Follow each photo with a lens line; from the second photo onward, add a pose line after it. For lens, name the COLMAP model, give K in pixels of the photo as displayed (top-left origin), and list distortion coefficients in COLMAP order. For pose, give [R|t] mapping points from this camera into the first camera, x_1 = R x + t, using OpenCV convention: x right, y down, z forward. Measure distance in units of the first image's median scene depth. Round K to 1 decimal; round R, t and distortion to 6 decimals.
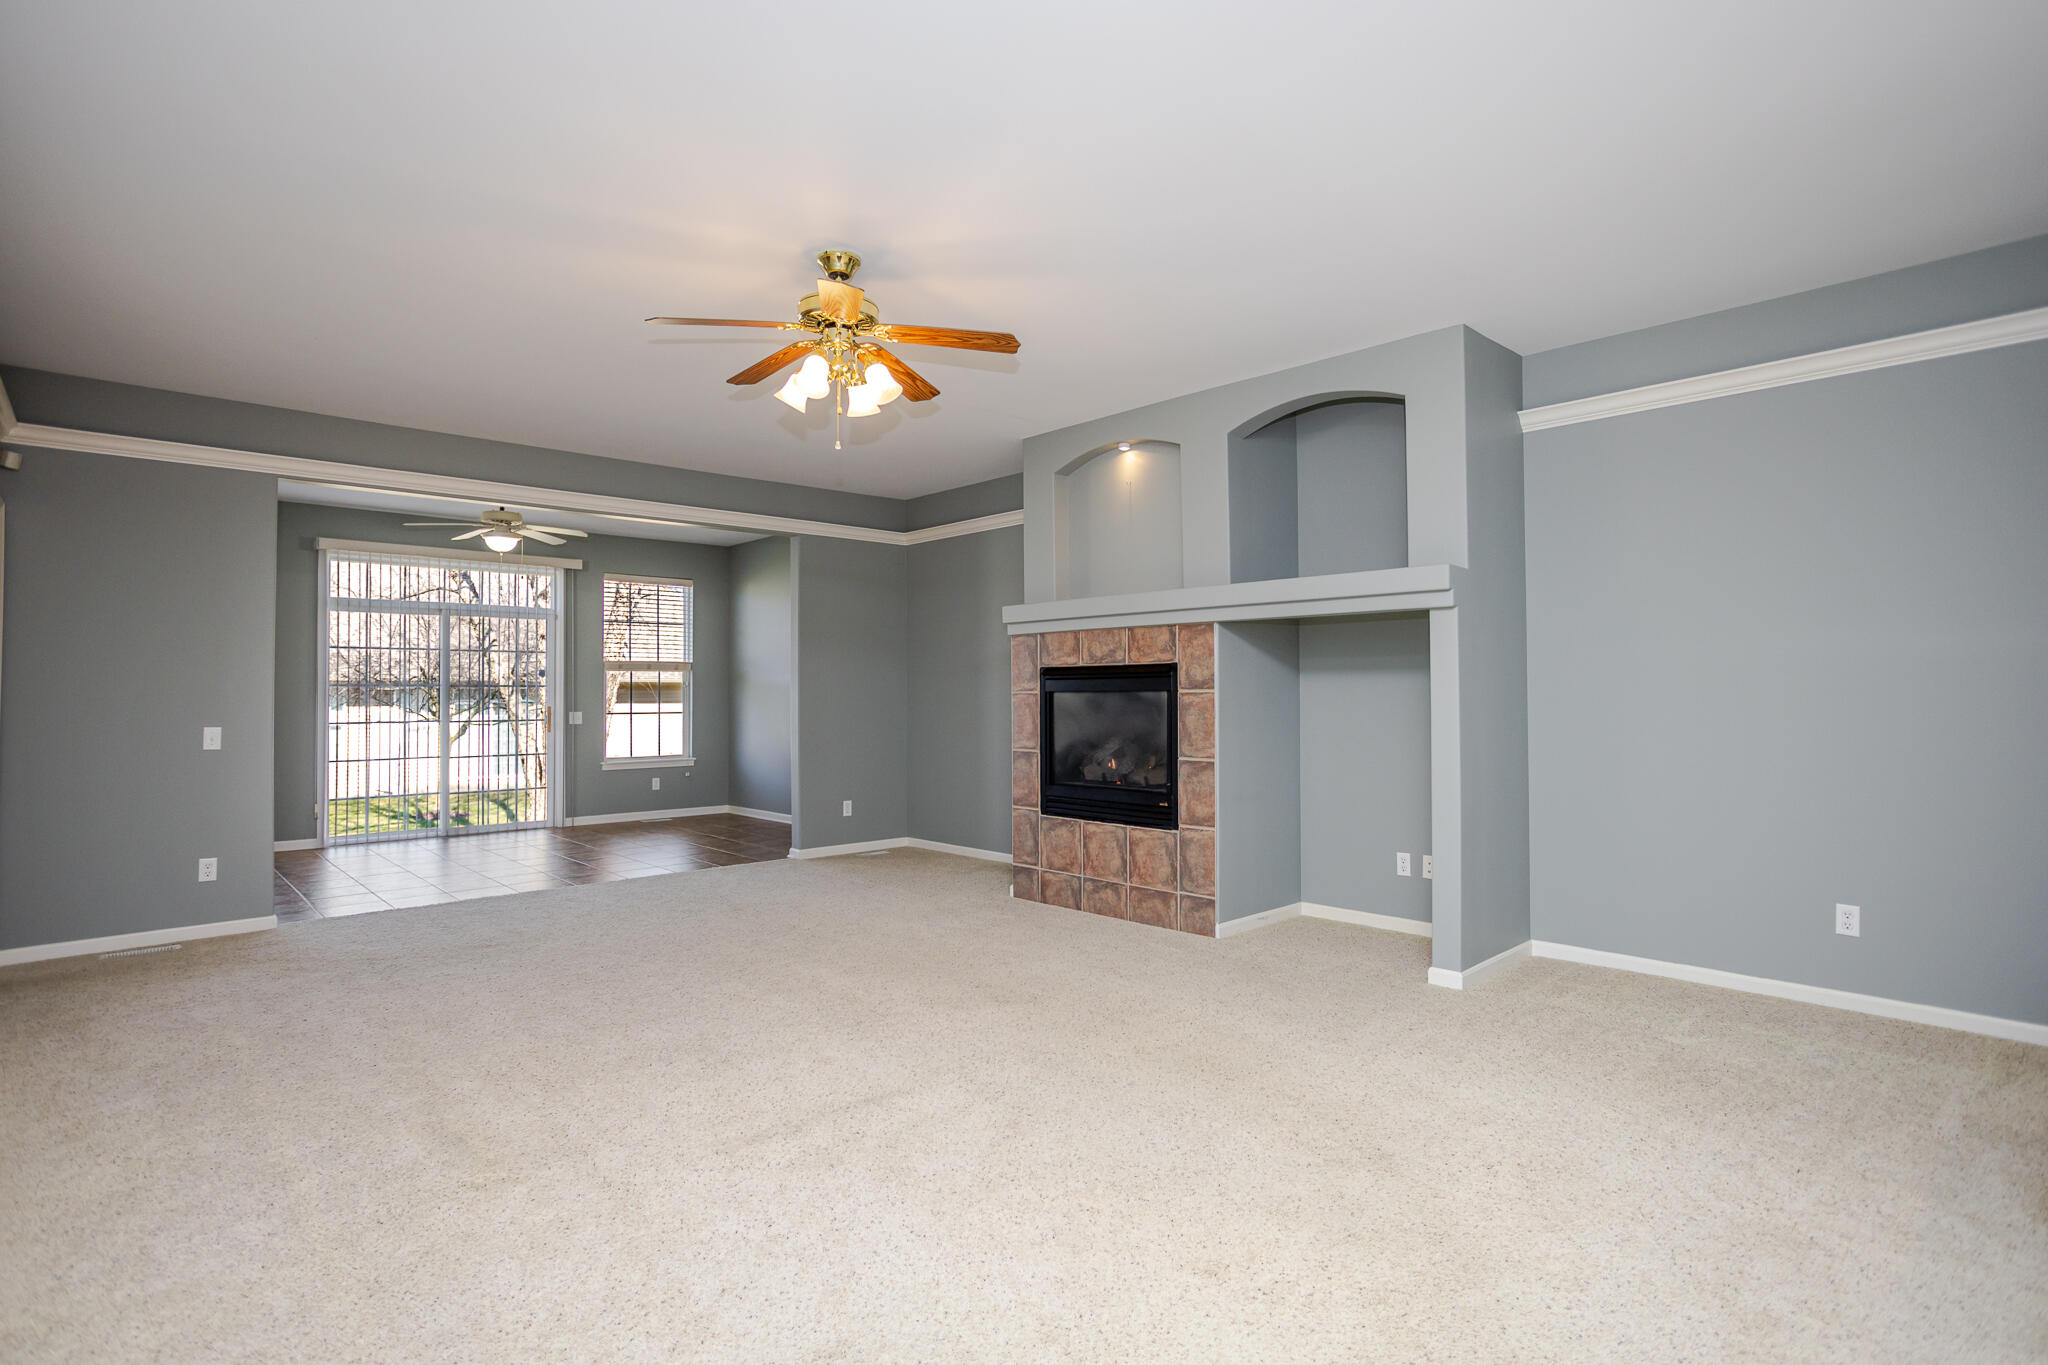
lens RADIAL K [[995.2, 0, 1045.8], [0, 995.2, 694.3], [0, 0, 1]] dist [-0.032332, 0.014762]
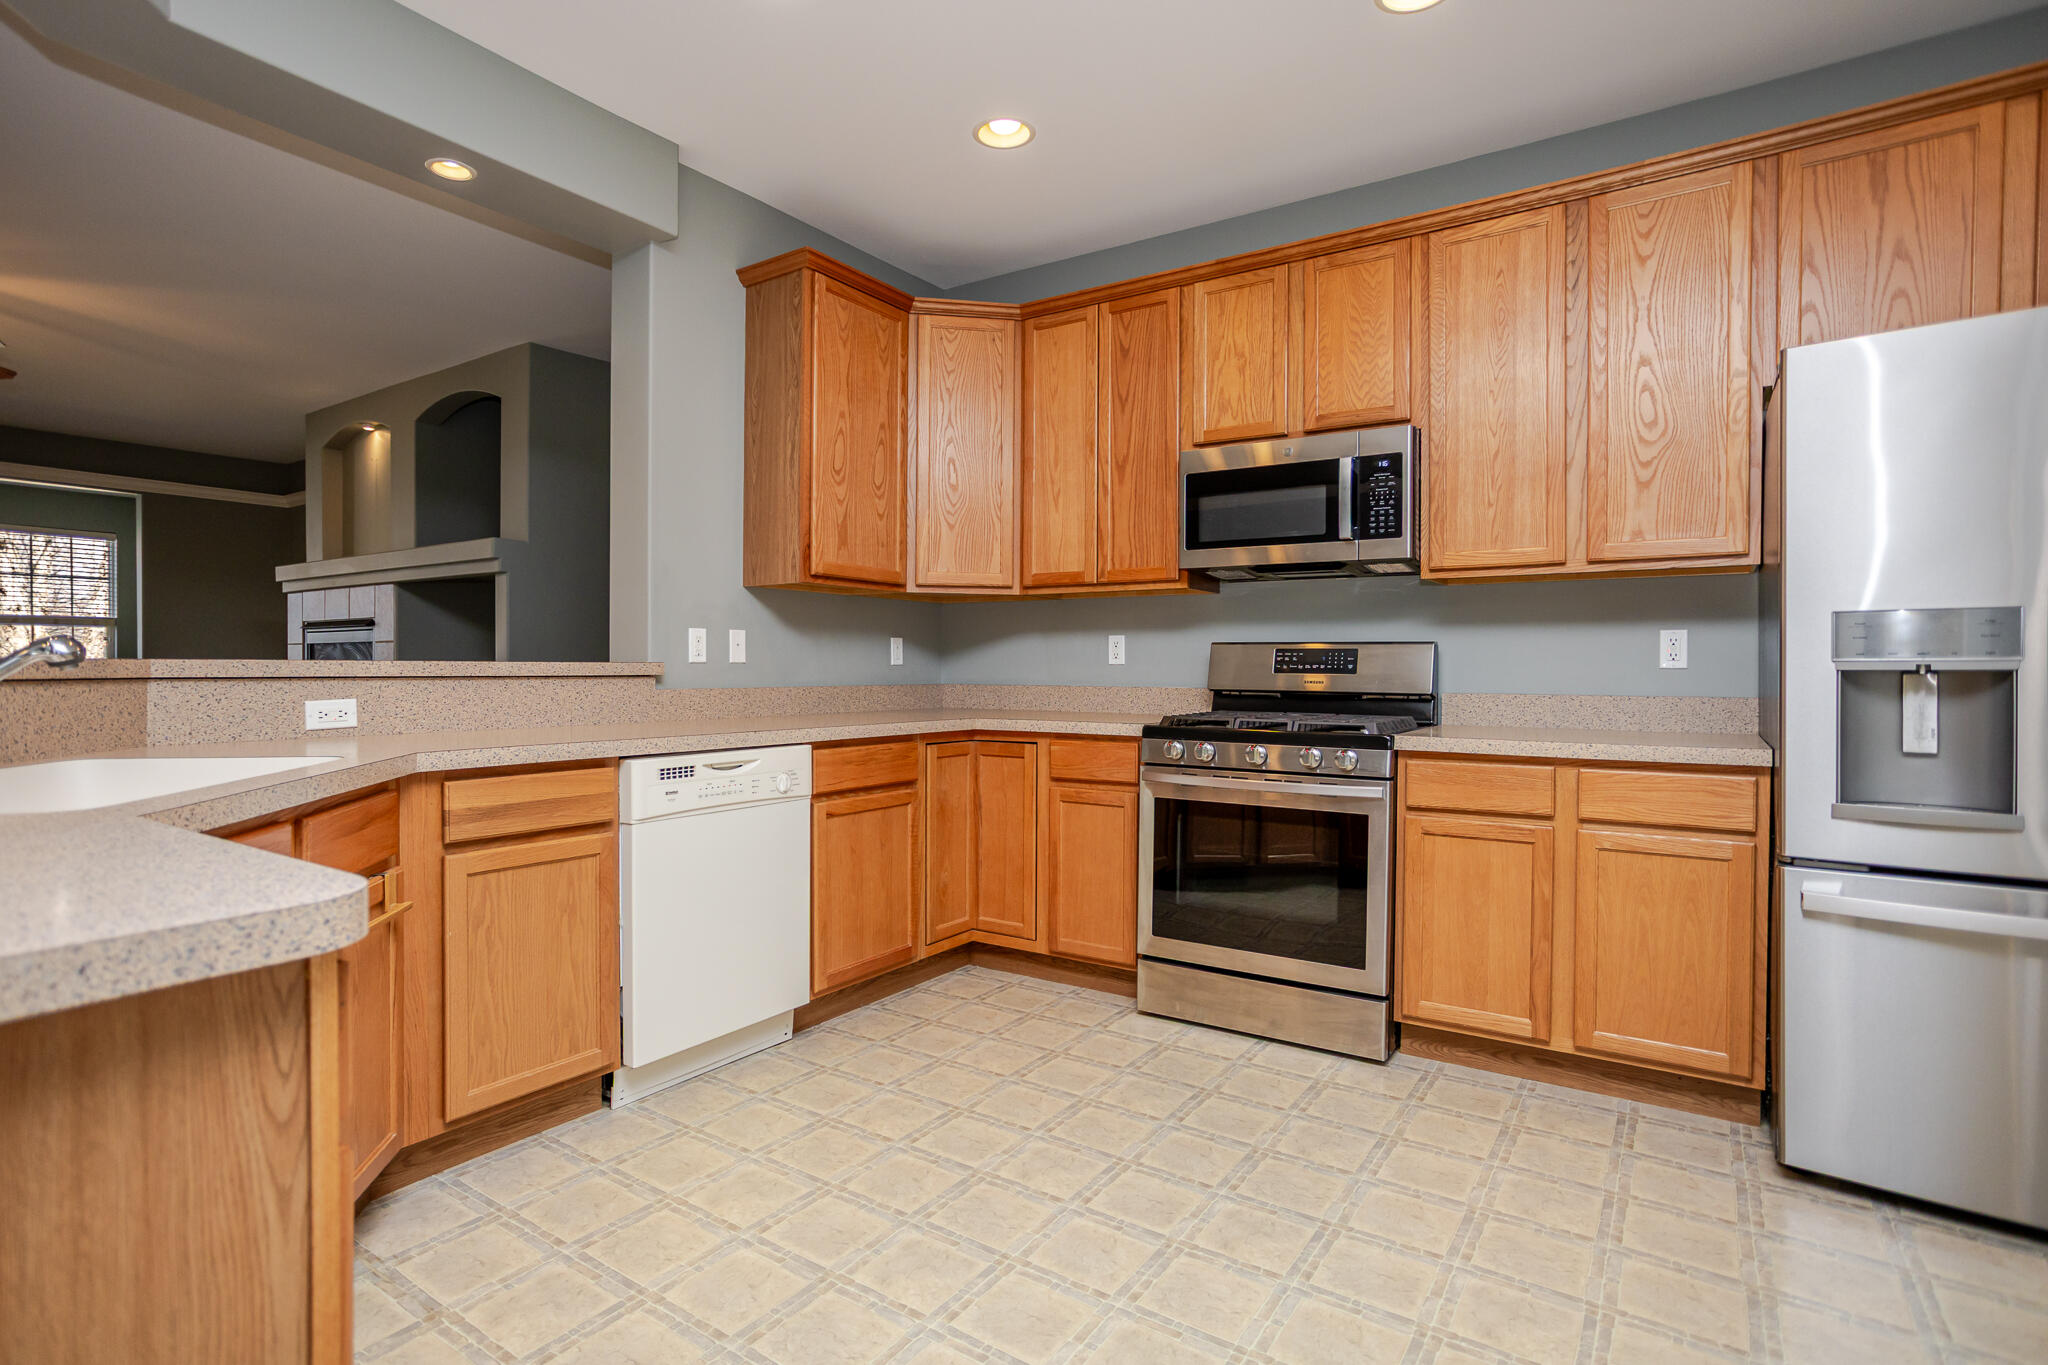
lens RADIAL K [[995.2, 0, 1005.9], [0, 995.2, 694.9], [0, 0, 1]] dist [-0.032332, 0.014762]
pose [[0.982497, 0.006099, 0.186180, 0.599759], [-0.011068, 0.999609, 0.025665, 0.021188], [-0.185950, -0.027276, 0.982180, -0.259859]]
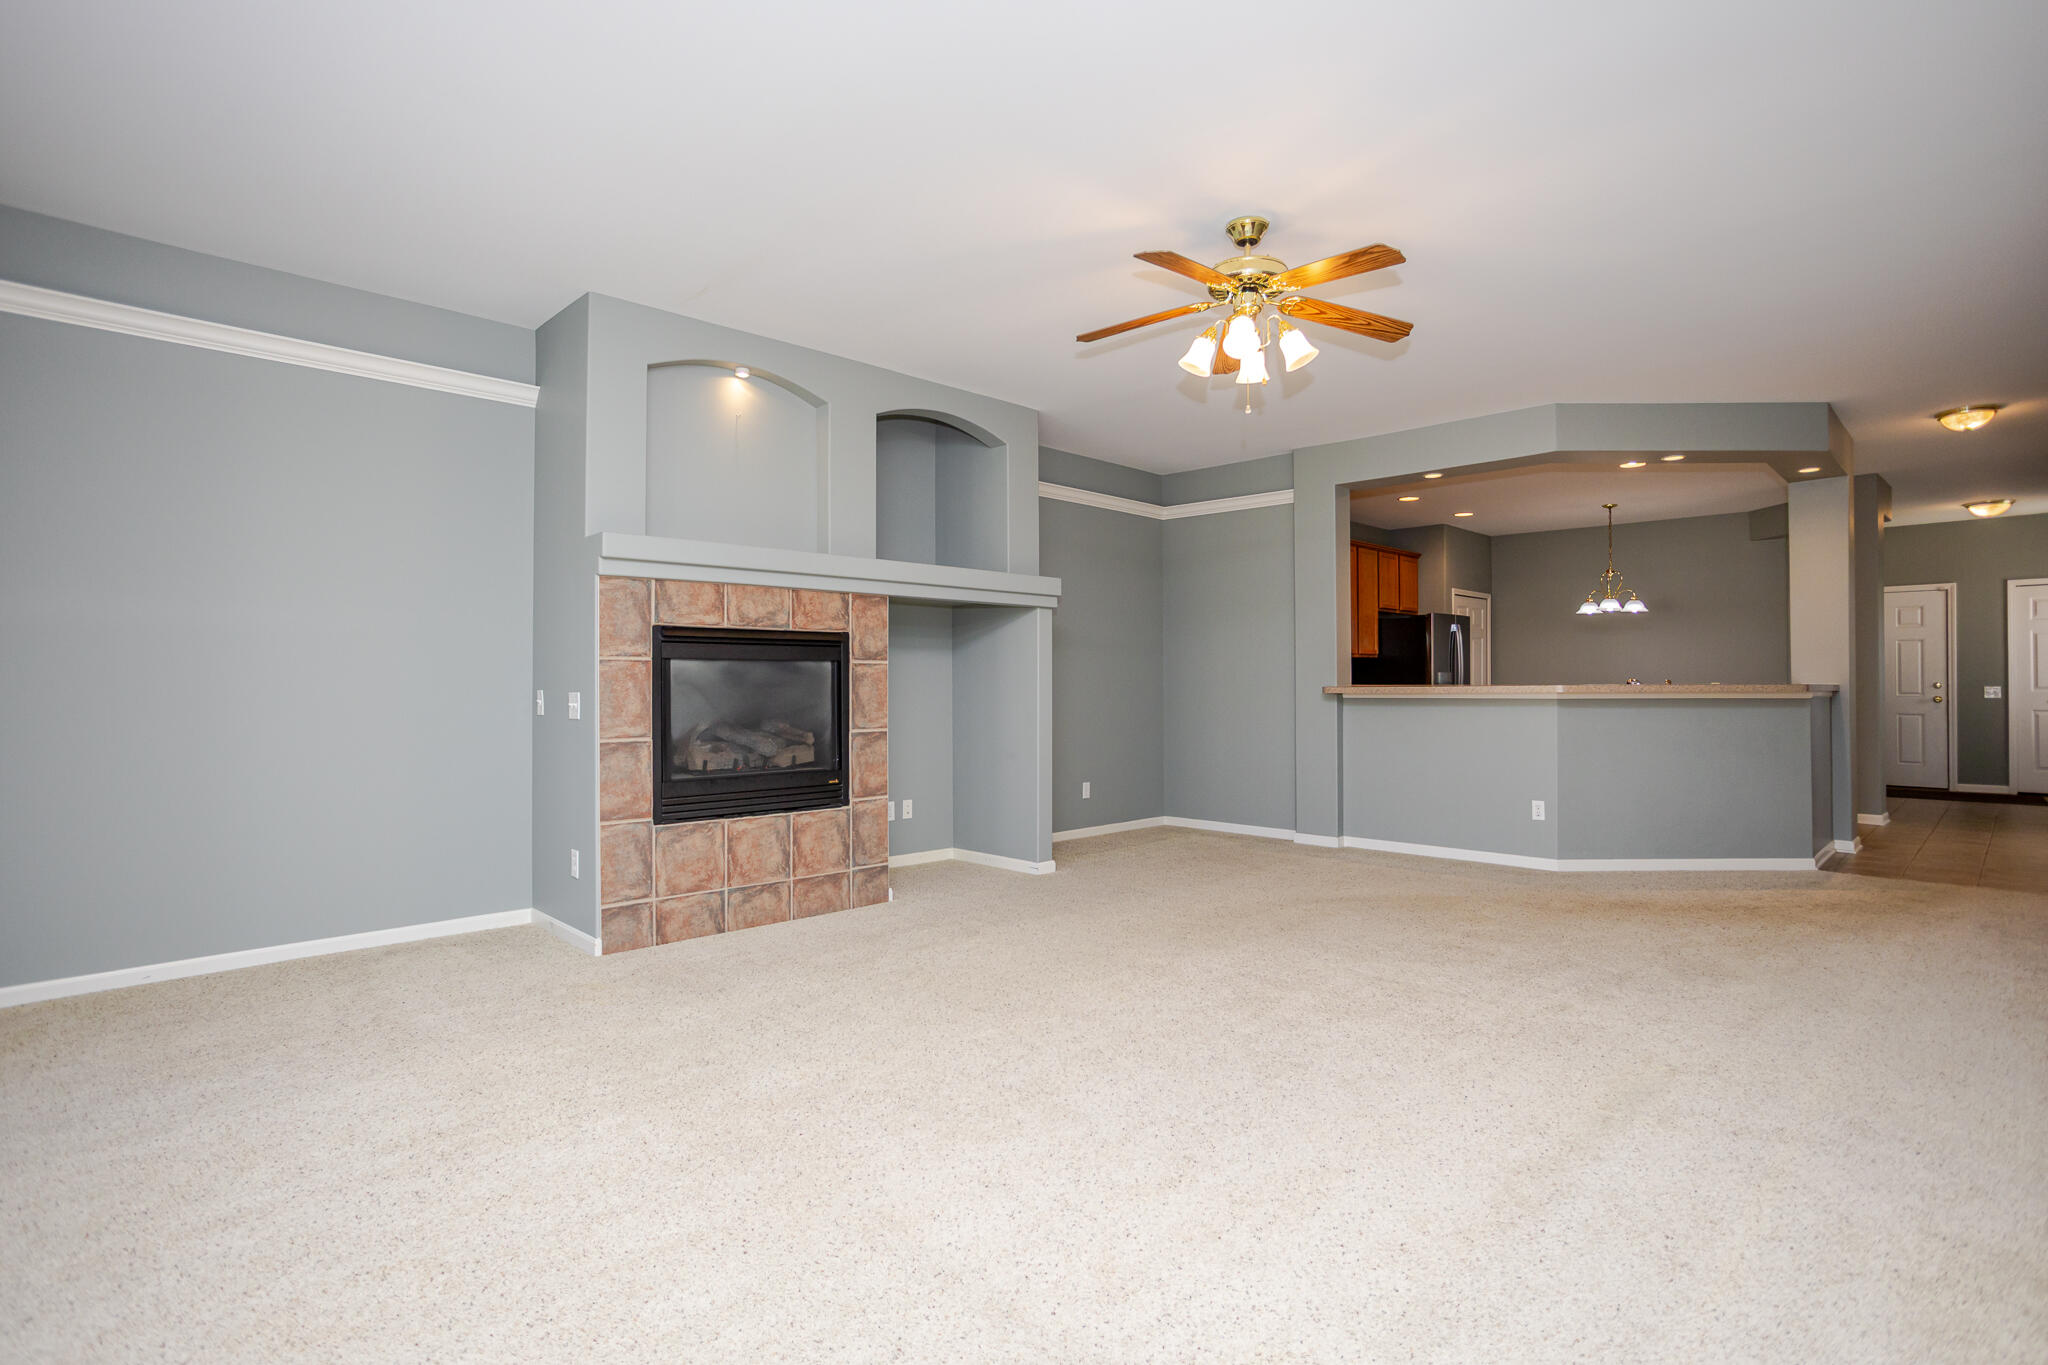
lens RADIAL K [[995.2, 0, 1018.6], [0, 995.2, 679.2], [0, 0, 1]] dist [-0.032332, 0.014762]
pose [[0.018577, 0.005262, 0.999814, -0.770291], [-0.001903, 0.999985, -0.005228, 0.017234], [-0.999826, -0.001805, 0.018587, 0.756632]]
